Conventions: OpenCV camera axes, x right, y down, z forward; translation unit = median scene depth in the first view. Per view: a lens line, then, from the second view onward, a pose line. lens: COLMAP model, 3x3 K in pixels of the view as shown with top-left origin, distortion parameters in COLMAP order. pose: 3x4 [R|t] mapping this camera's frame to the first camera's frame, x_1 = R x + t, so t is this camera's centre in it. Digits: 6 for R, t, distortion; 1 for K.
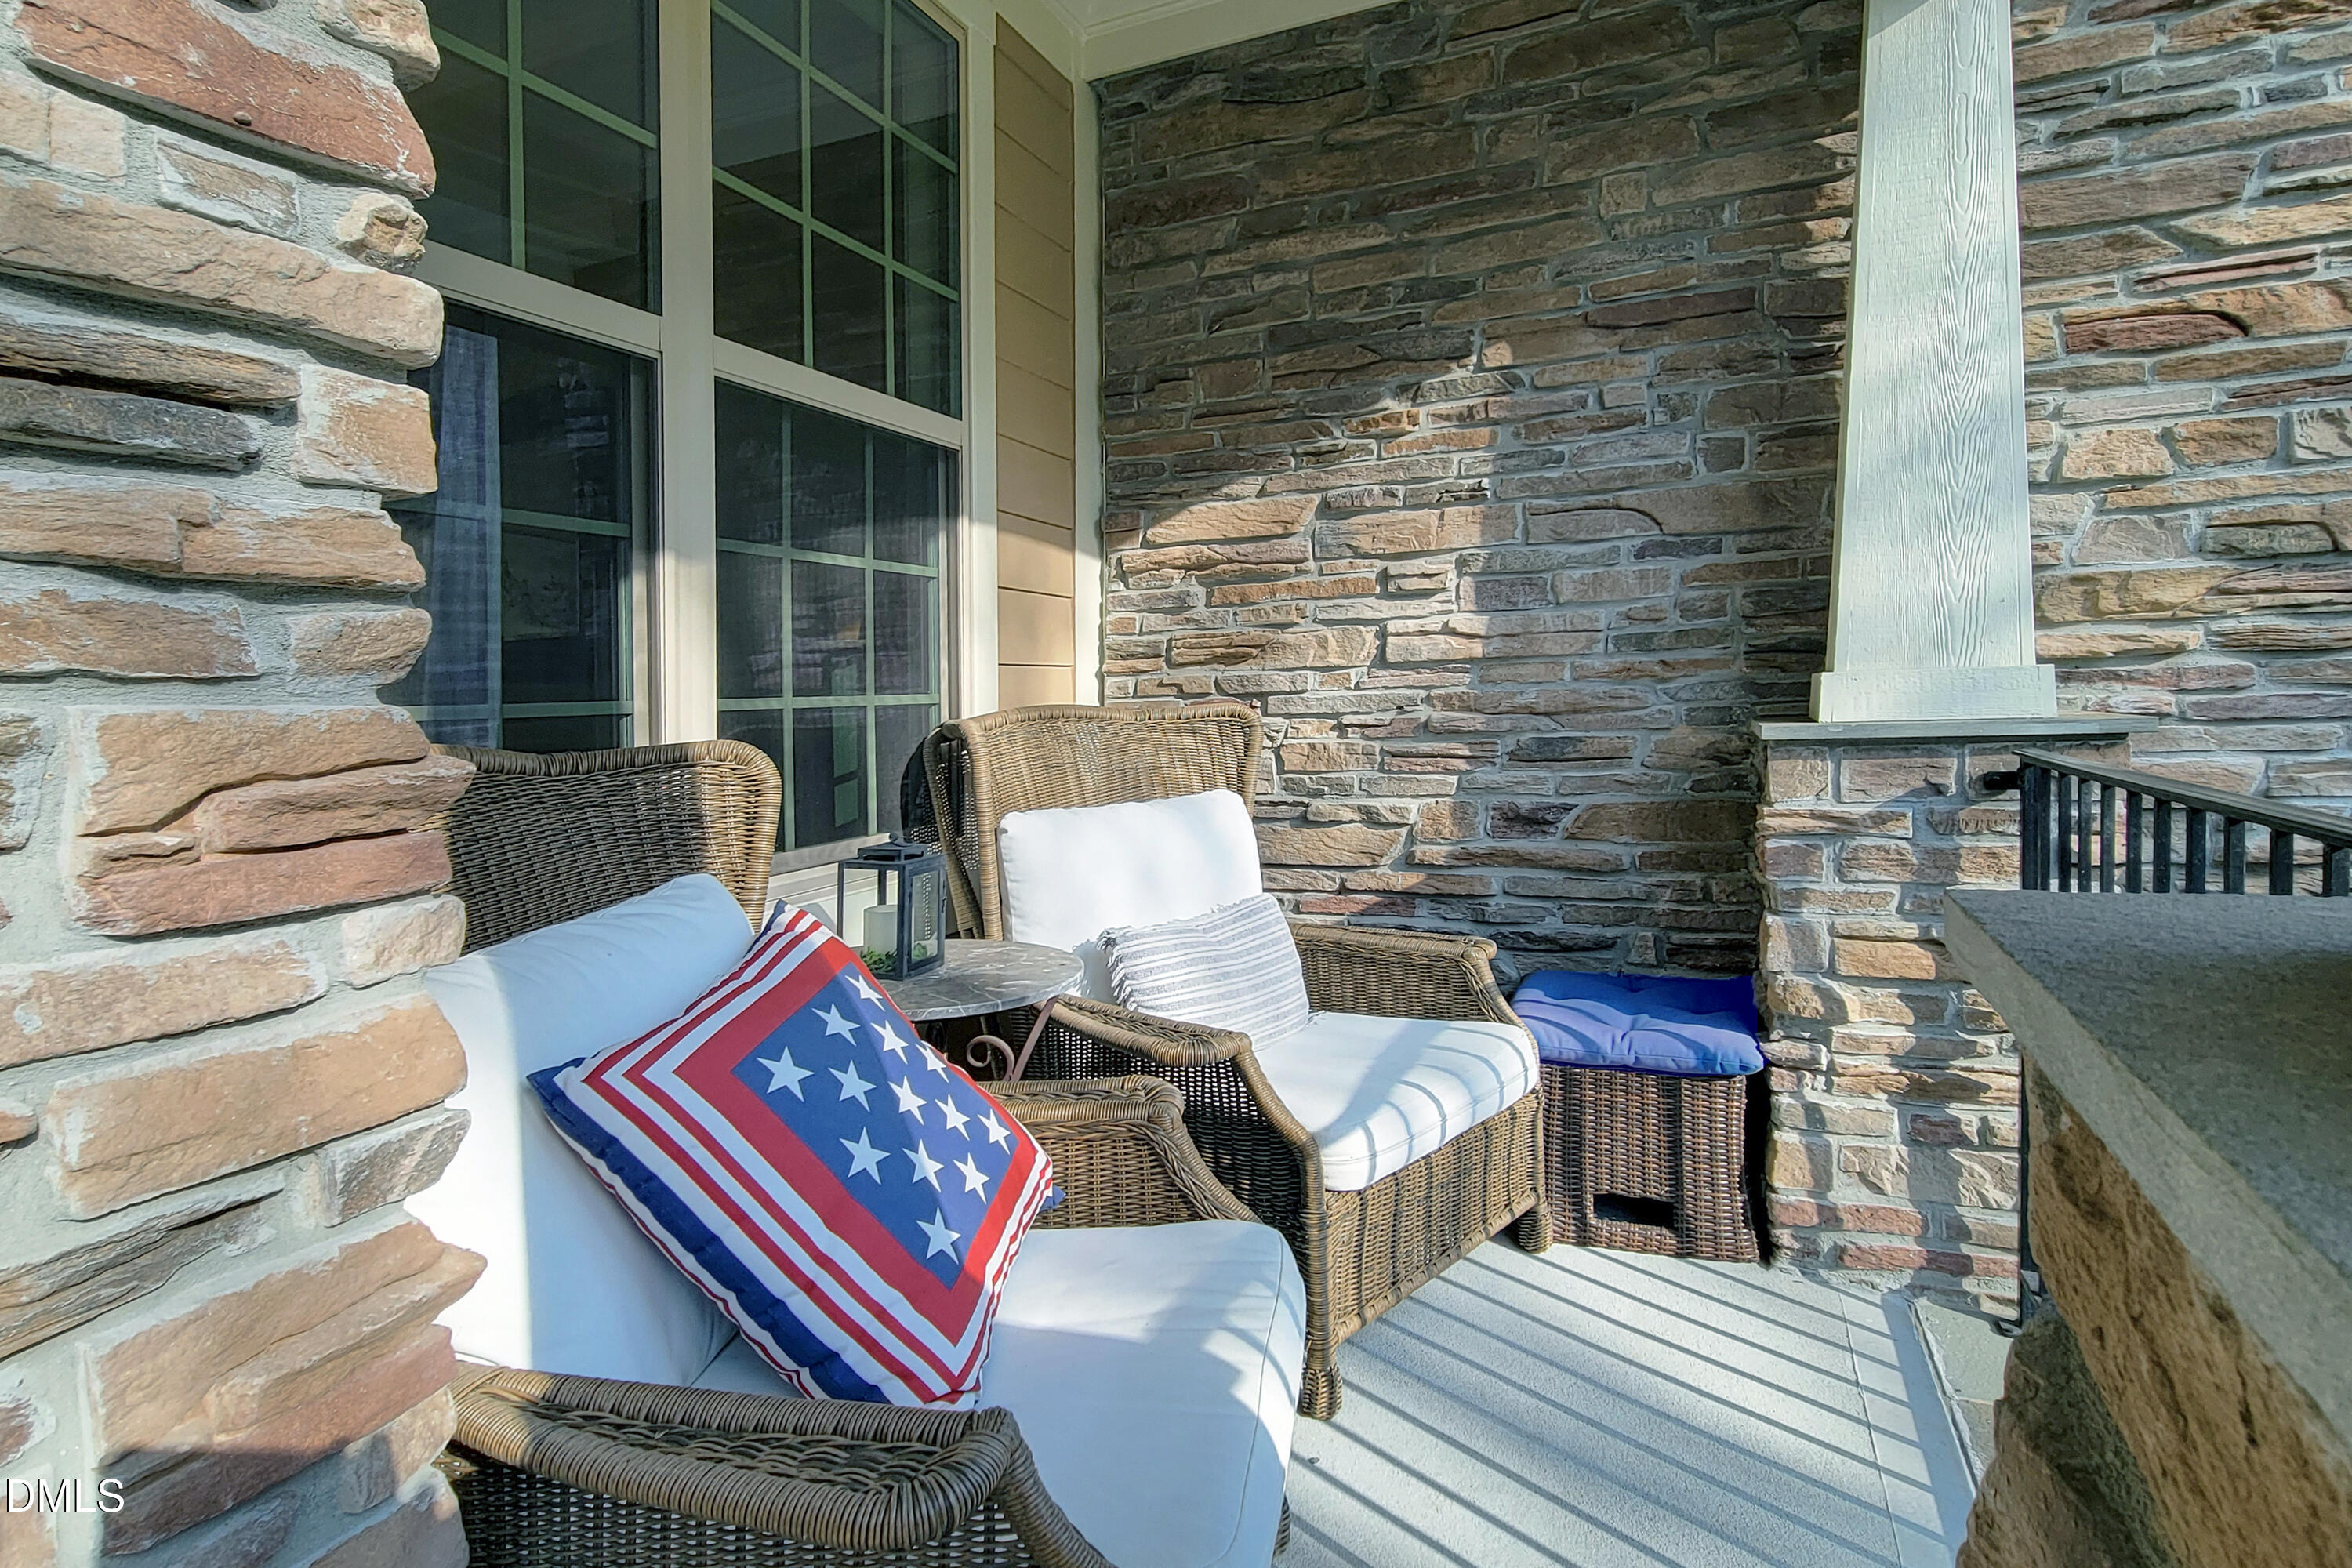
lens RADIAL K [[1166.3, 0, 1173.5], [0, 1166.3, 669.8], [0, 0, 1]] dist [-0.002895, -0.000248]
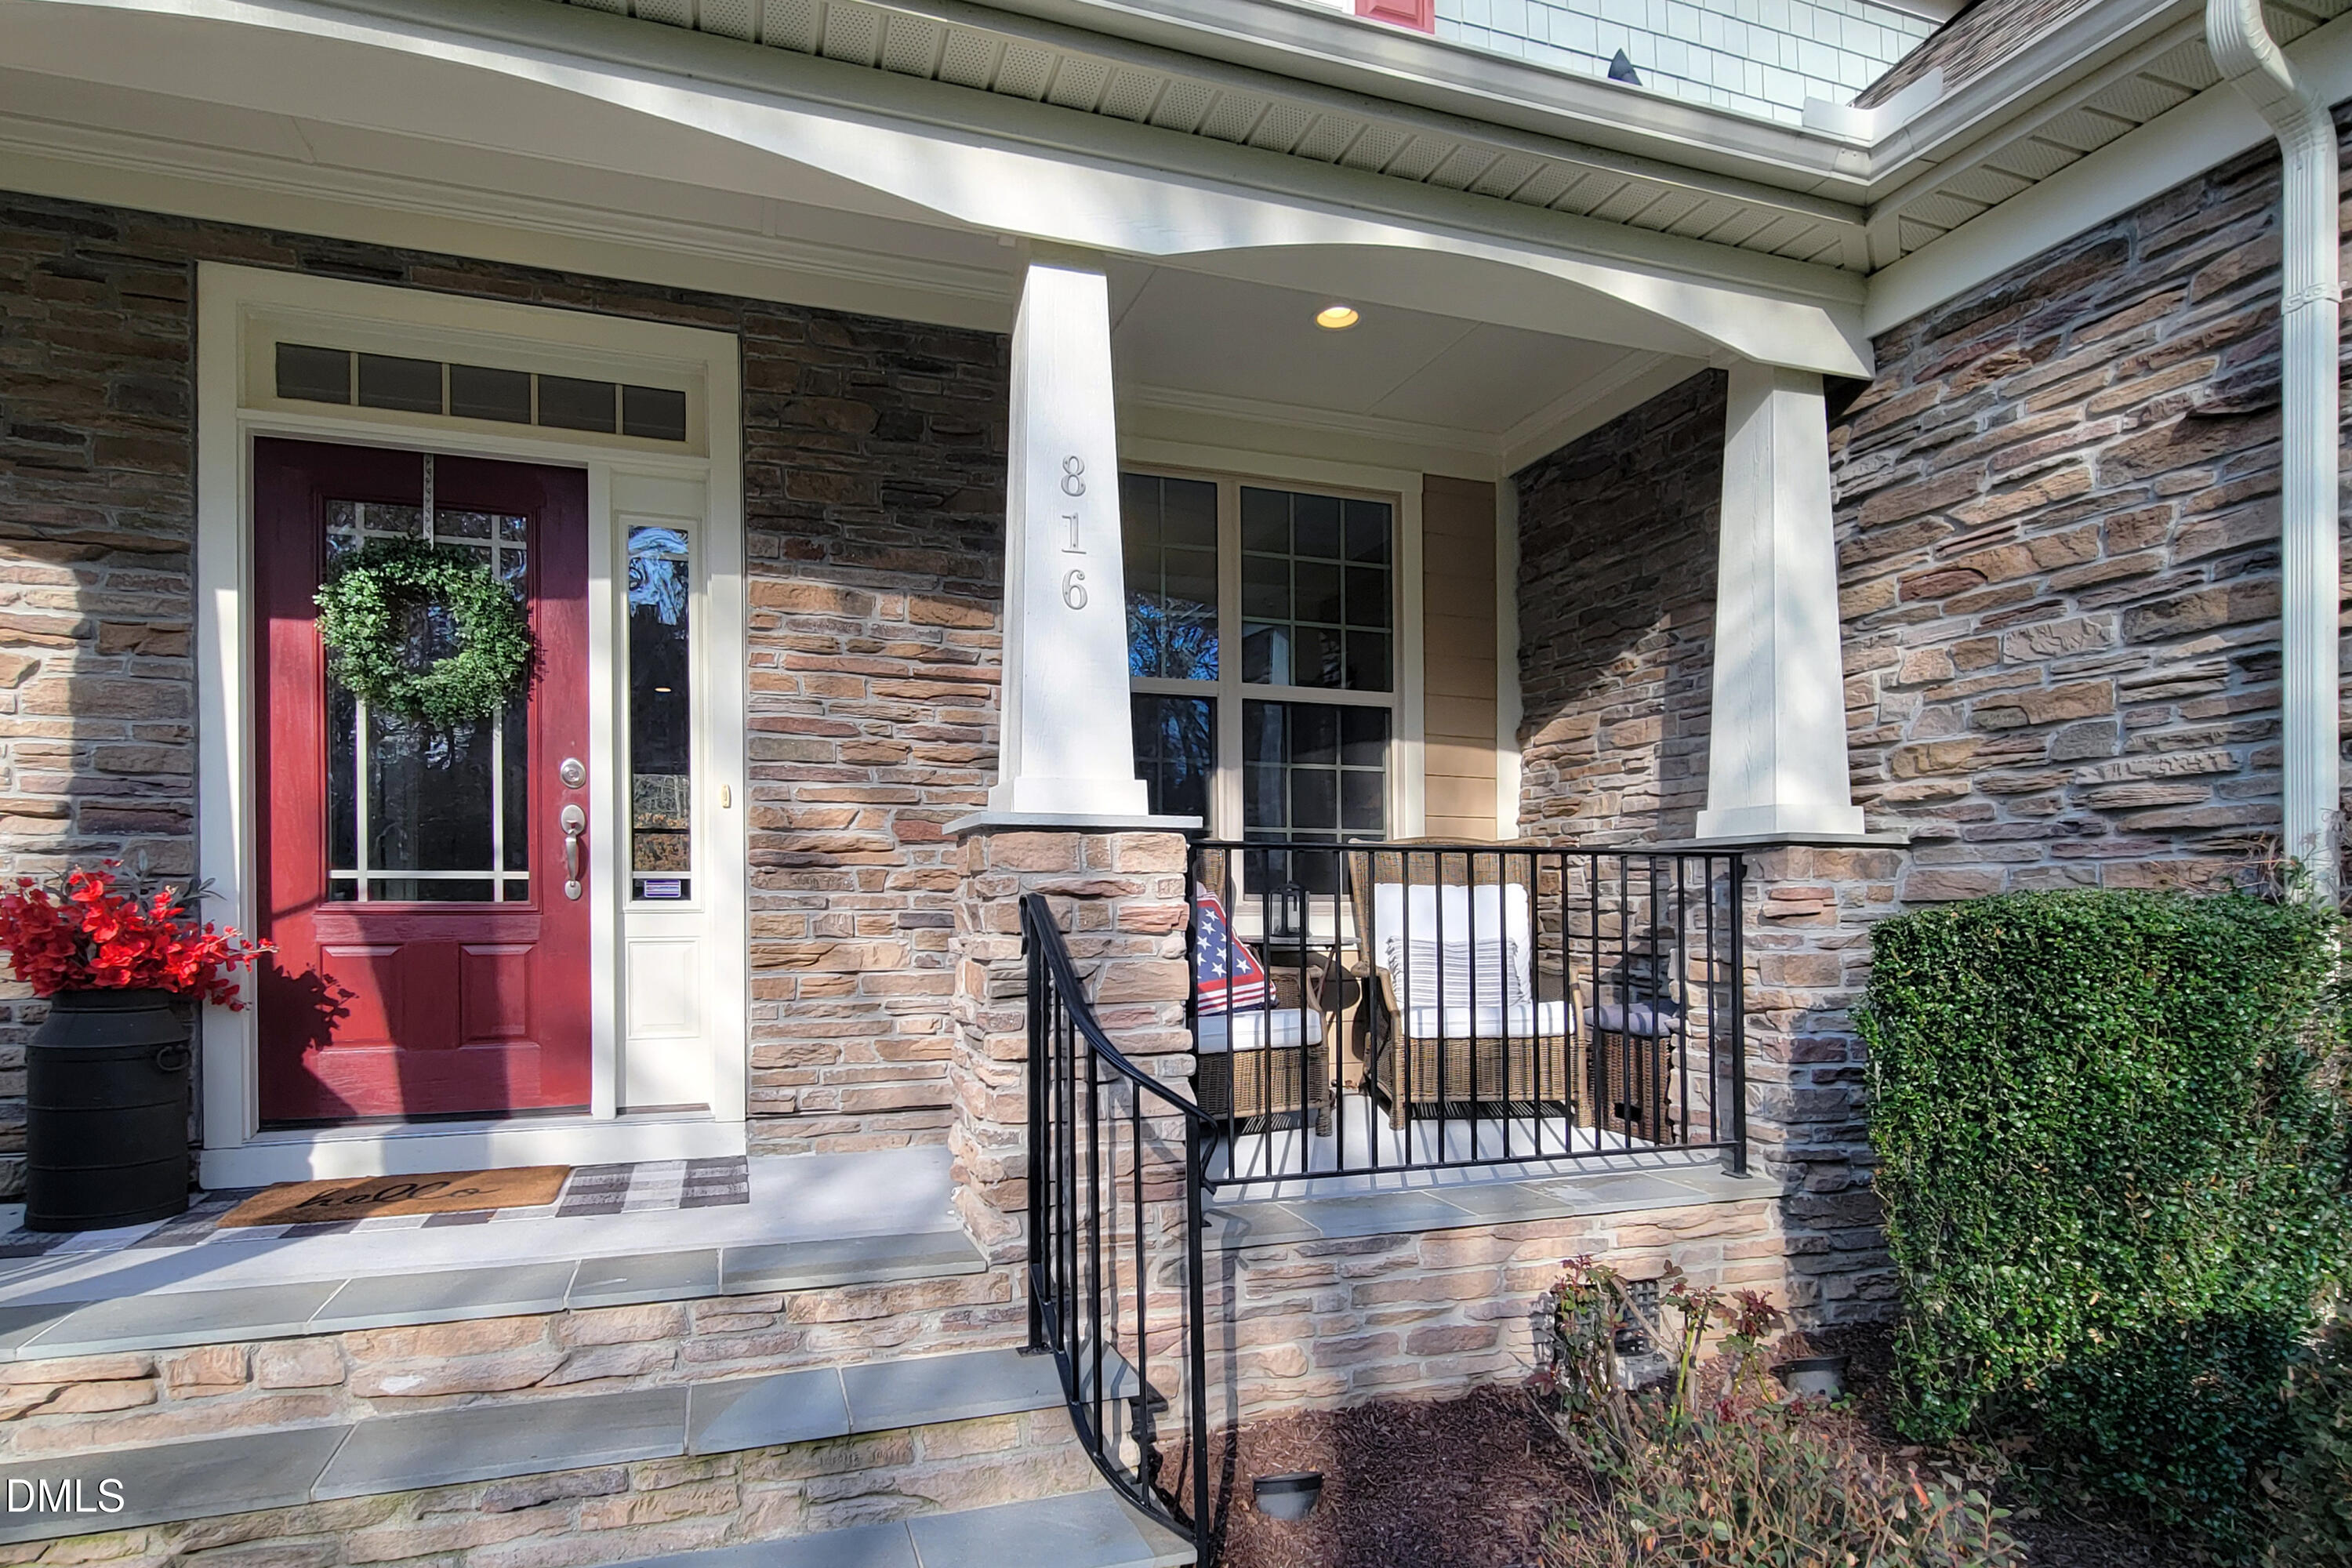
lens RADIAL K [[1129.3, 0, 1175.0], [0, 1129.3, 841.3], [0, 0, 1]] dist [-0.000692, -0.000193]
pose [[0.671925, 0.009456, -0.740559, 1.248600], [-0.014078, 0.999901, -0.000006, 0.056854], [0.740485, 0.010430, 0.671992, -0.710839]]
